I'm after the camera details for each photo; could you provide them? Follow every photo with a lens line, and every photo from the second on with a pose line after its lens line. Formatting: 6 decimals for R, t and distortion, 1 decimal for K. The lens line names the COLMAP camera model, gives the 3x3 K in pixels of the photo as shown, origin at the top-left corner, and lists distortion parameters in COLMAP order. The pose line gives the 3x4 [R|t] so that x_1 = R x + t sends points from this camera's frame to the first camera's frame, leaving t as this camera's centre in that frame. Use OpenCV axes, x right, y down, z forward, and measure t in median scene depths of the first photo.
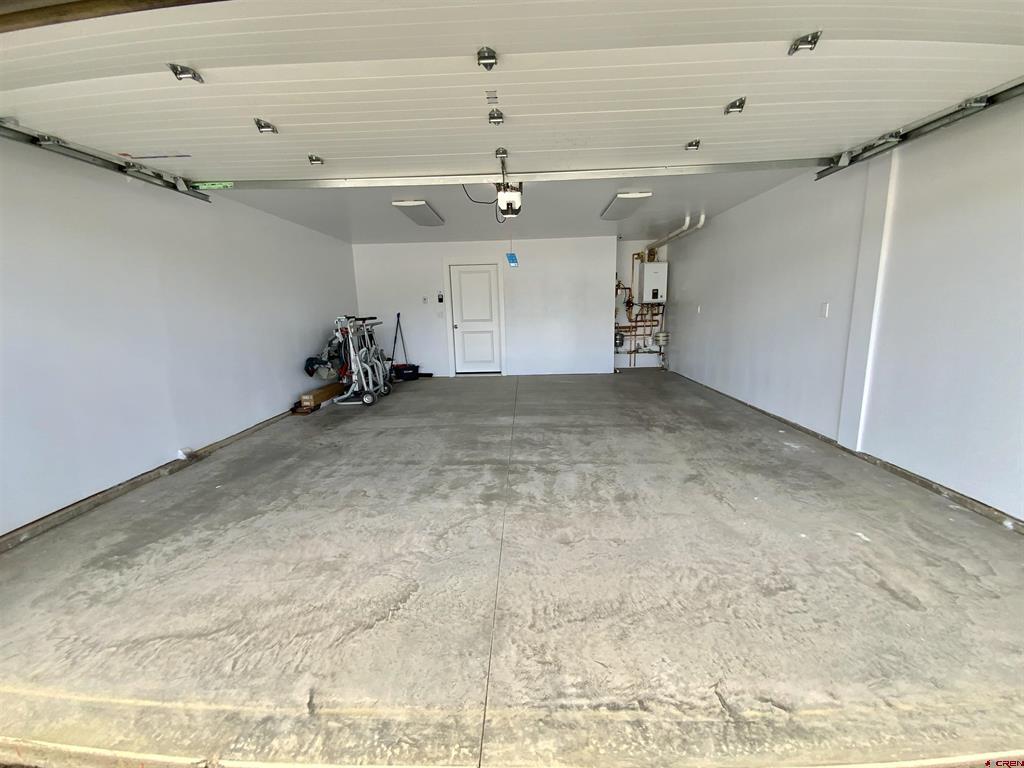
lens RADIAL K [[411.4, 0, 512.0], [0, 411.4, 384.0], [0, 0, 1]] dist [-0.017319, -0.000307]
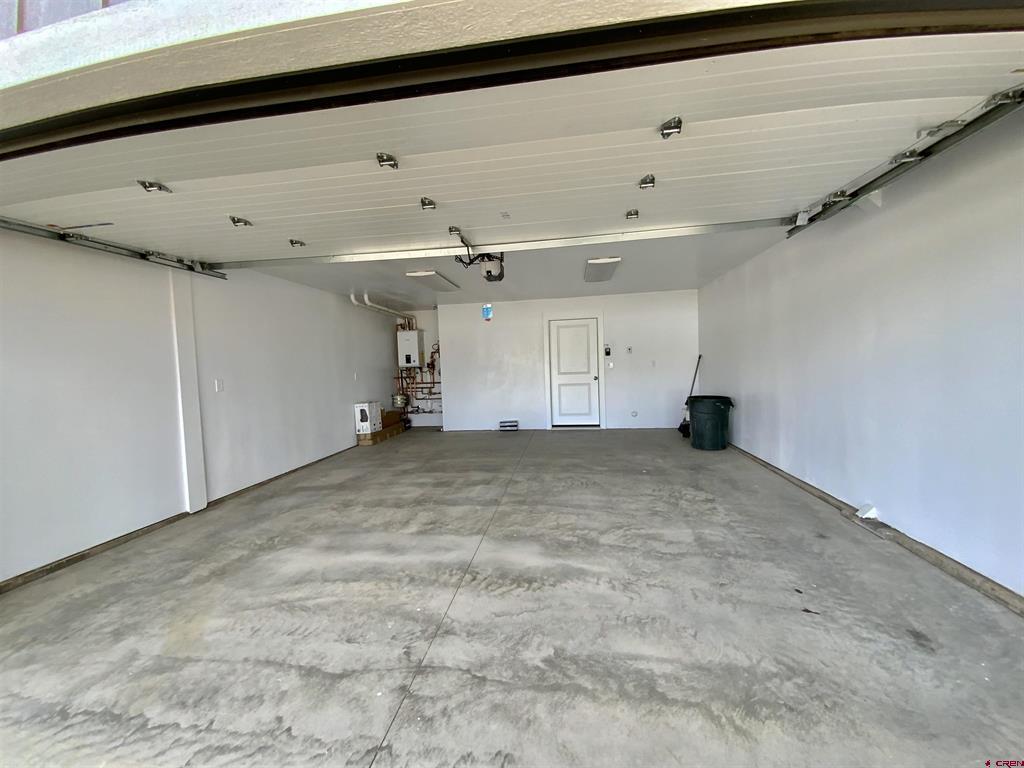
lens RADIAL K [[411.4, 0, 512.0], [0, 411.4, 384.0], [0, 0, 1]] dist [-0.017319, -0.000307]
pose [[0.992979, -0.001328, -0.118284, 0.237486], [-0.015143, 0.990283, -0.138241, -0.001536], [0.117318, 0.139061, 0.983310, -0.013246]]
